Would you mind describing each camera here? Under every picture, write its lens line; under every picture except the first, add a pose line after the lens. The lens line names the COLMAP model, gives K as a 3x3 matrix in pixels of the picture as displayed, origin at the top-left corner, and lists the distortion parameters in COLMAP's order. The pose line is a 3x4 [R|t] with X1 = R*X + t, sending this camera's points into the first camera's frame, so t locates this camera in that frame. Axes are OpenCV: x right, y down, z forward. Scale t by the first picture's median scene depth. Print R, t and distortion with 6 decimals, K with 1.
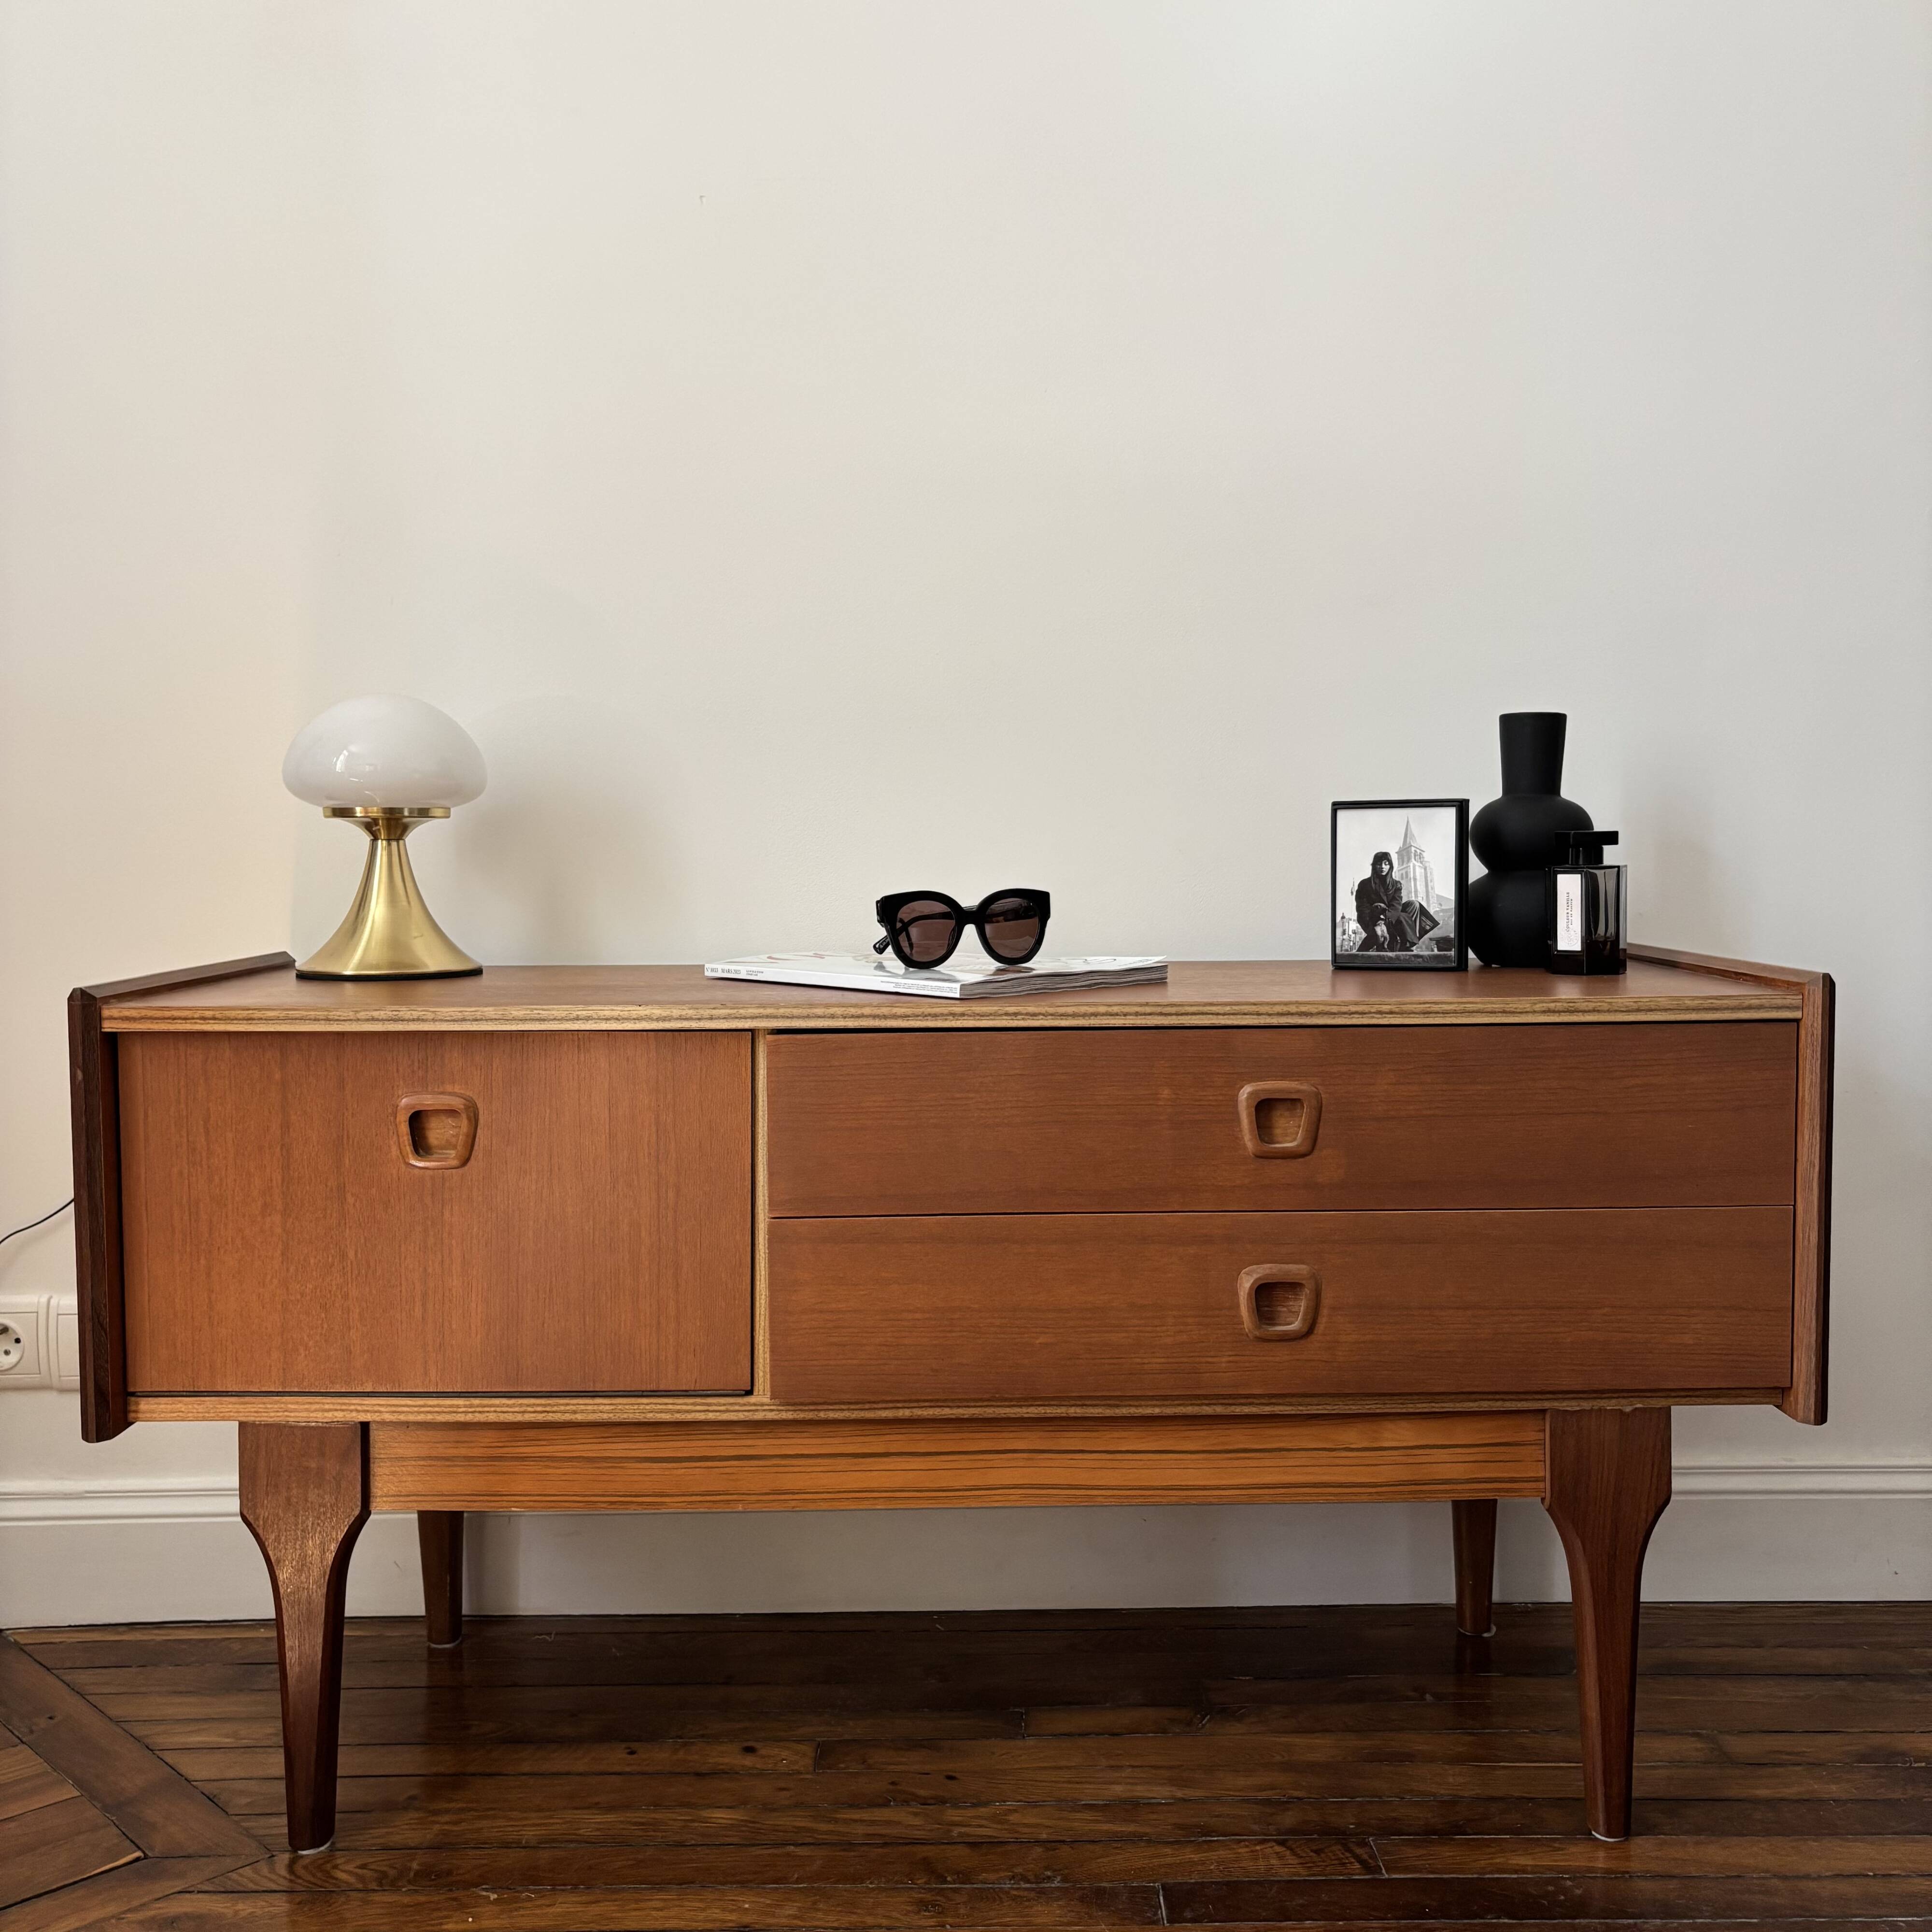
lens RADIAL K [[1970.5, 0, 962.8], [0, 1970.5, 954.2], [0, 0, 1]] dist [0.021476, 0.000000]
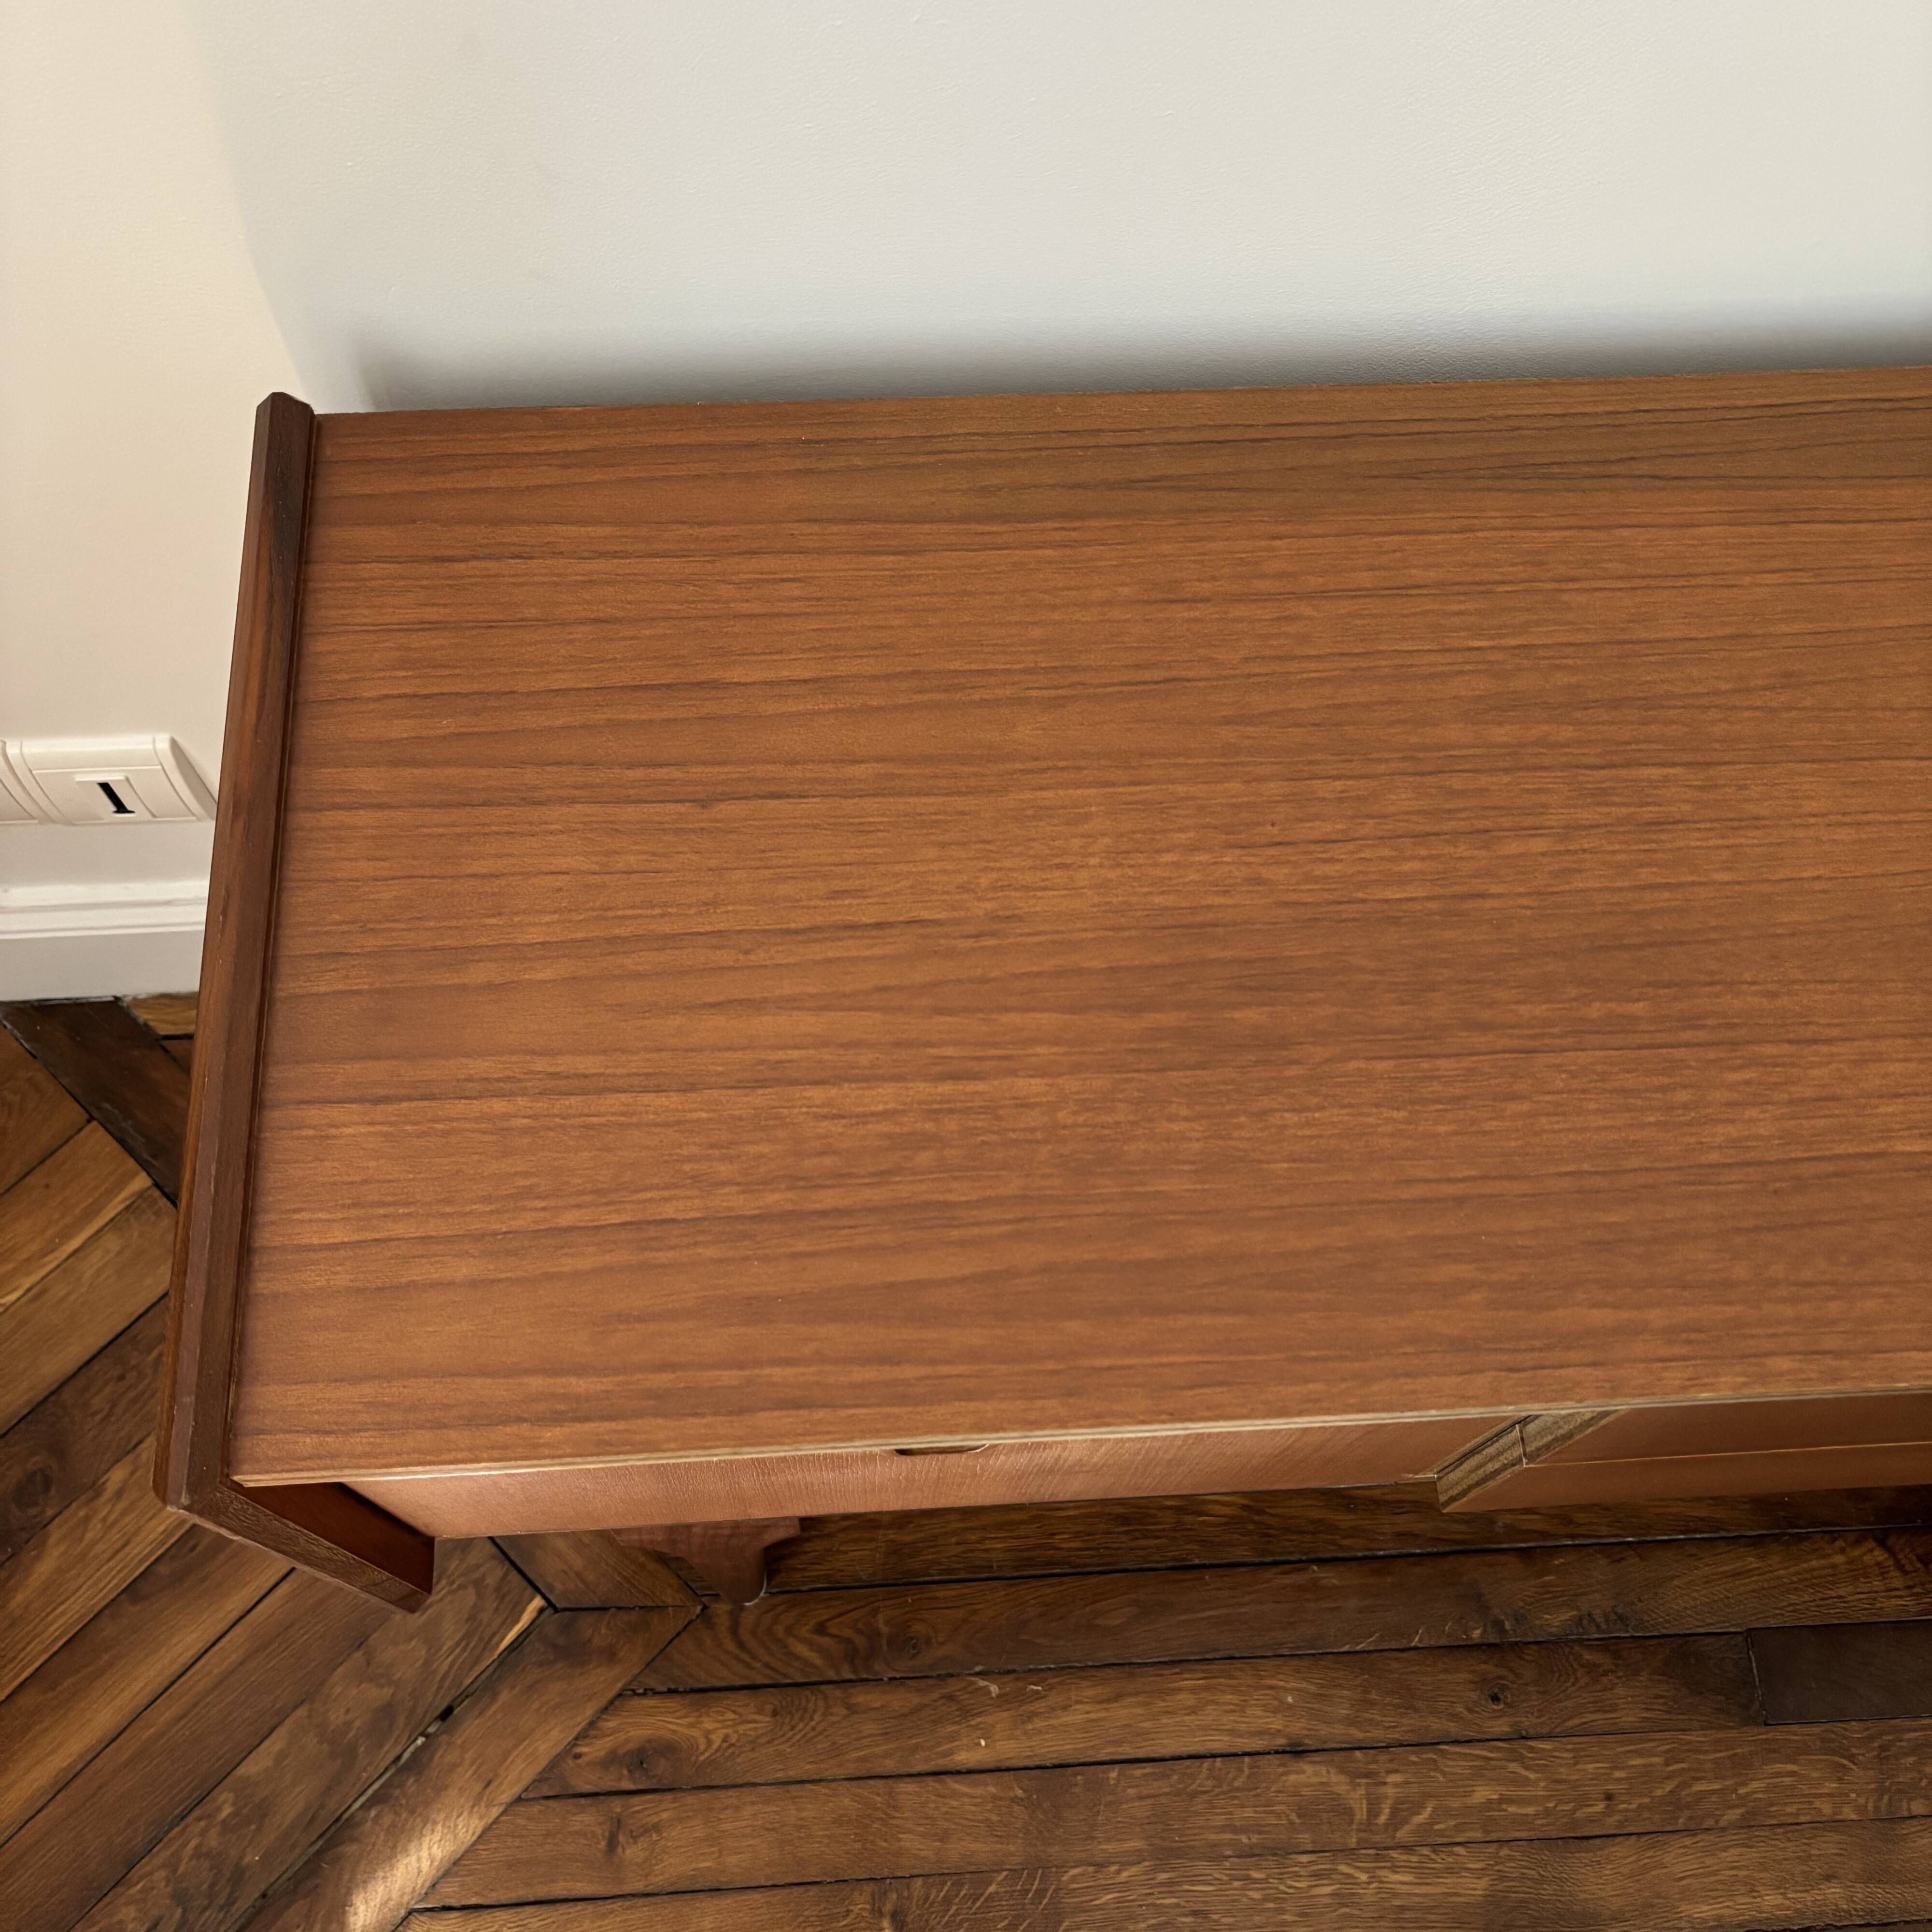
lens RADIAL K [[1970.5, 0, 949.4], [0, 1970.5, 976.1], [0, 0, 1]] dist [0.021476, 0.000000]
pose [[0.997856, -0.033157, 0.056423, -0.286015], [-0.035331, 0.452801, 0.890912, -0.417919], [-0.055088, -0.890995, 0.450658, 0.864977]]
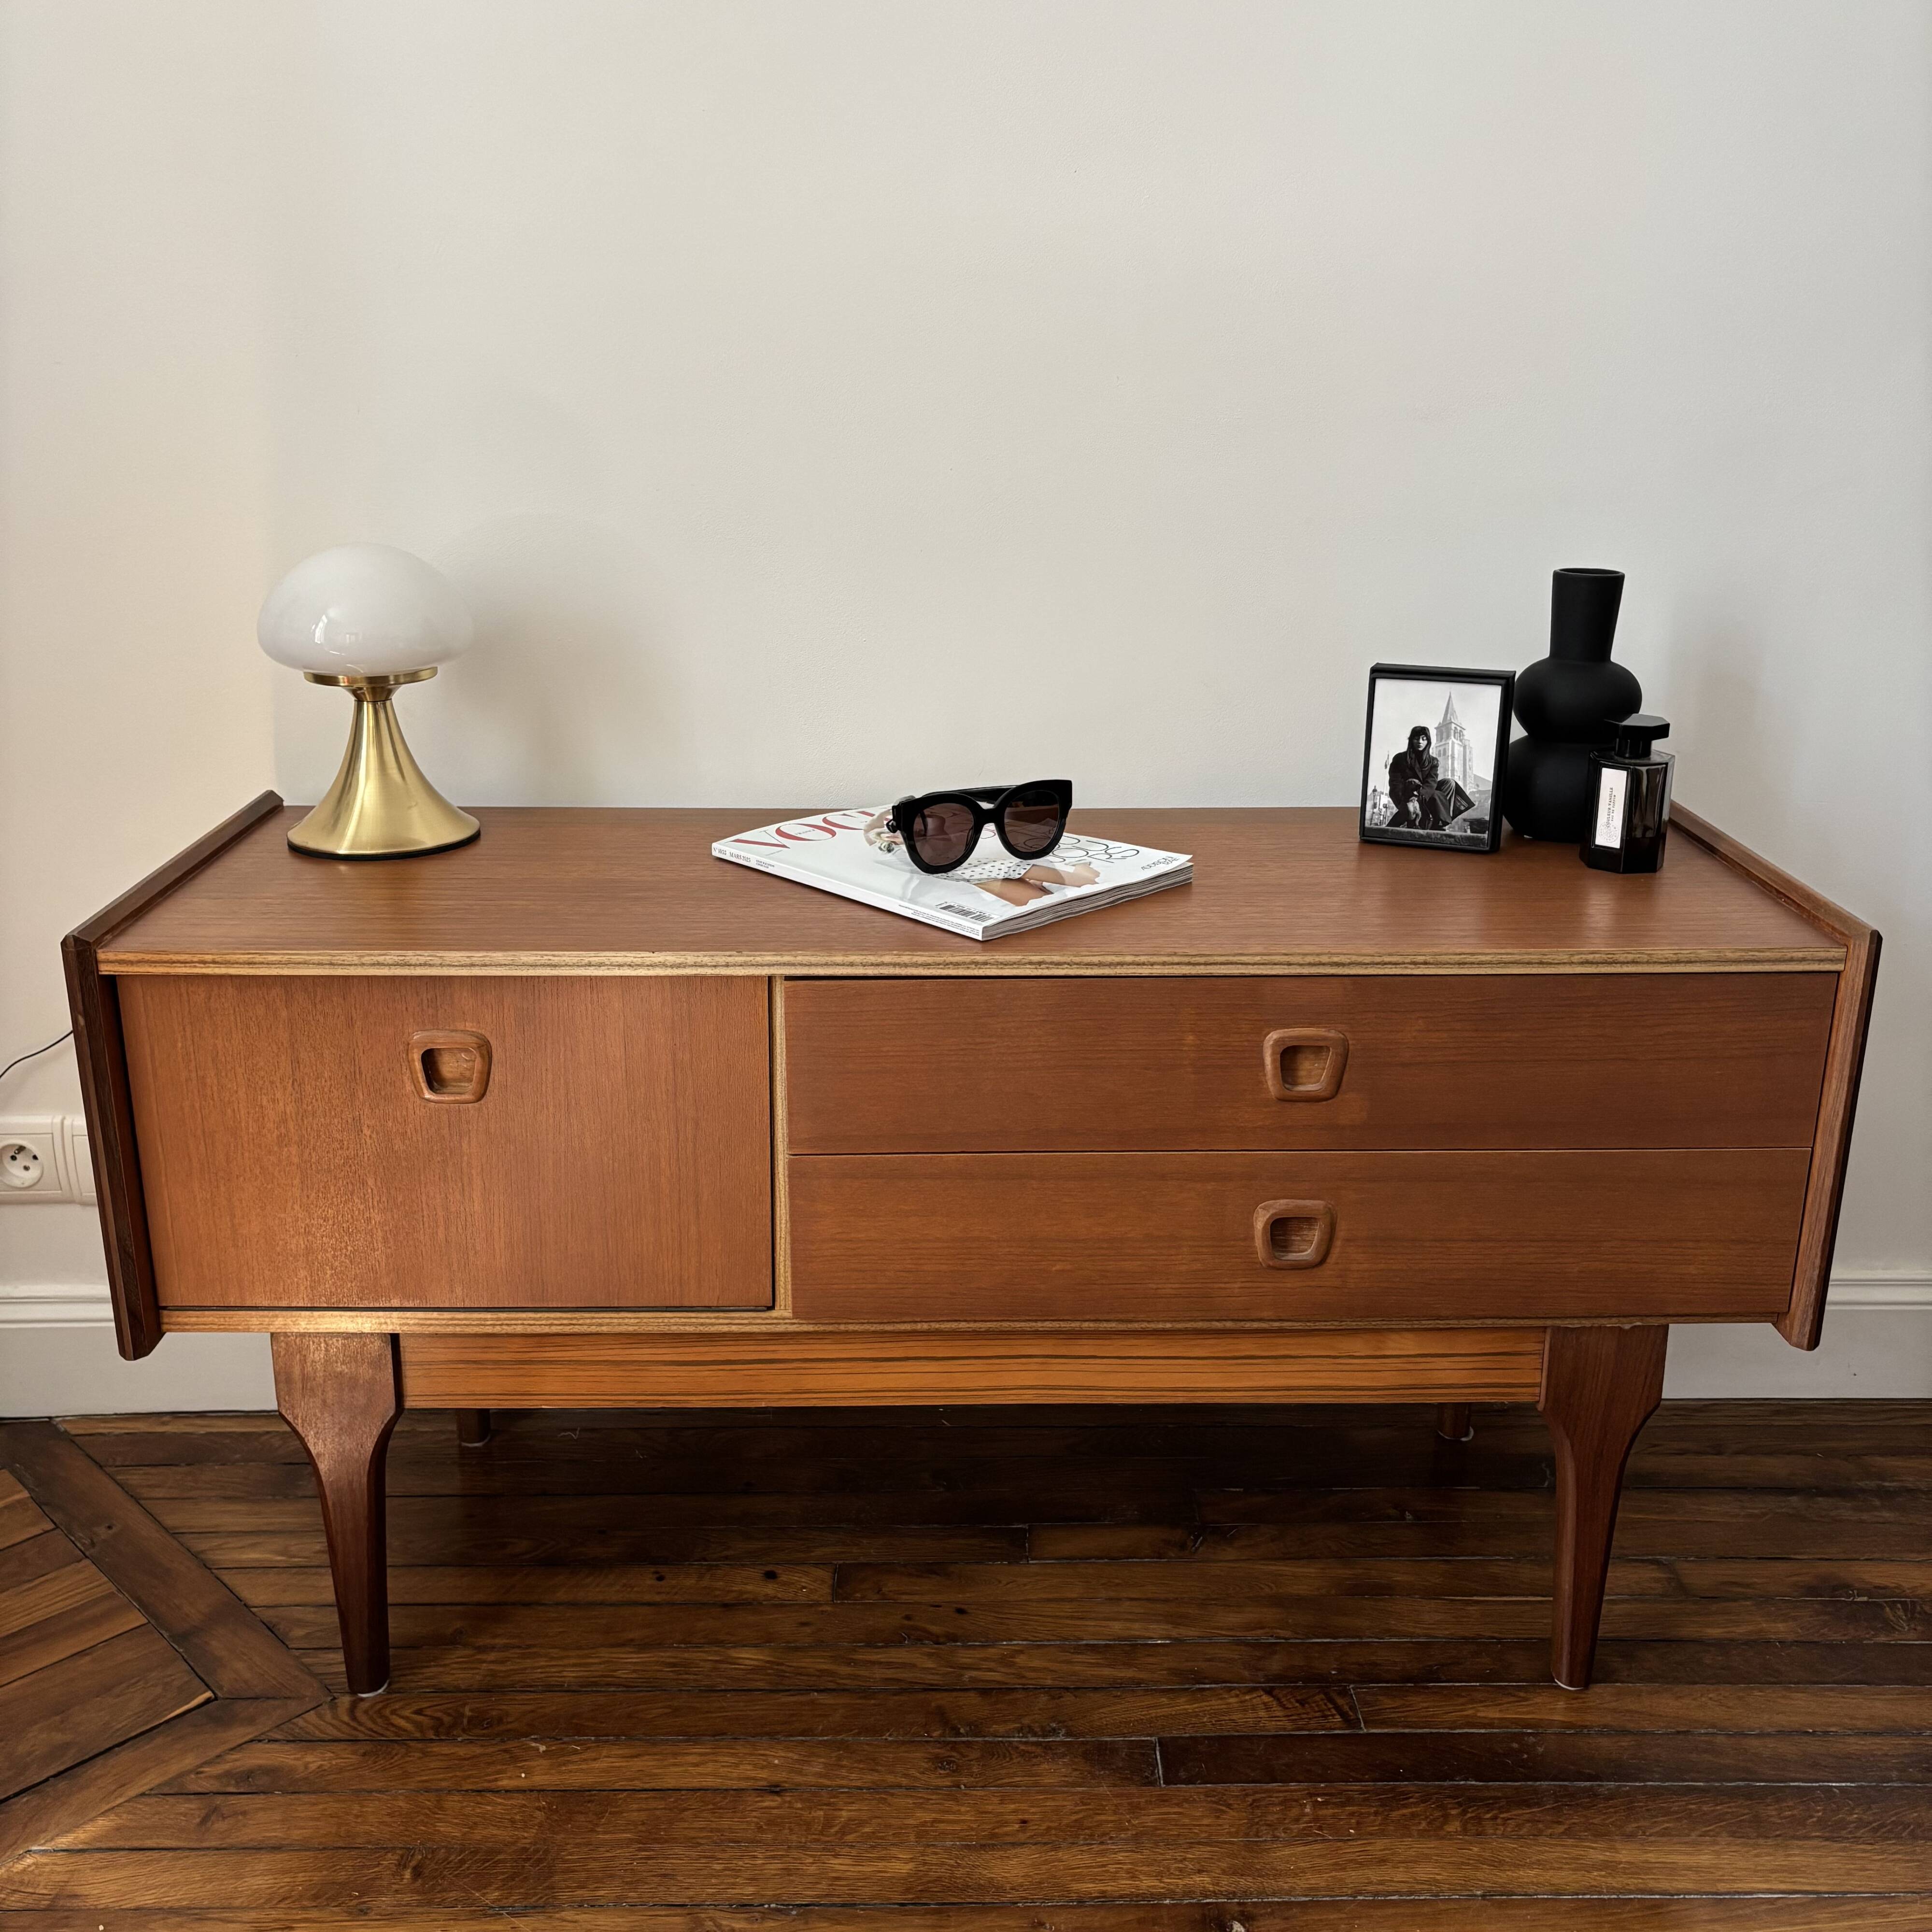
lens RADIAL K [[1970.5, 0, 956.0], [0, 1970.5, 959.9], [0, 0, 1]] dist [0.021476, 0.000000]
pose [[0.999922, 0.007585, 0.009939, -0.023864], [-0.009833, 0.968073, 0.250476, -0.209227], [-0.007722, -0.250554, 0.968072, 0.057154]]
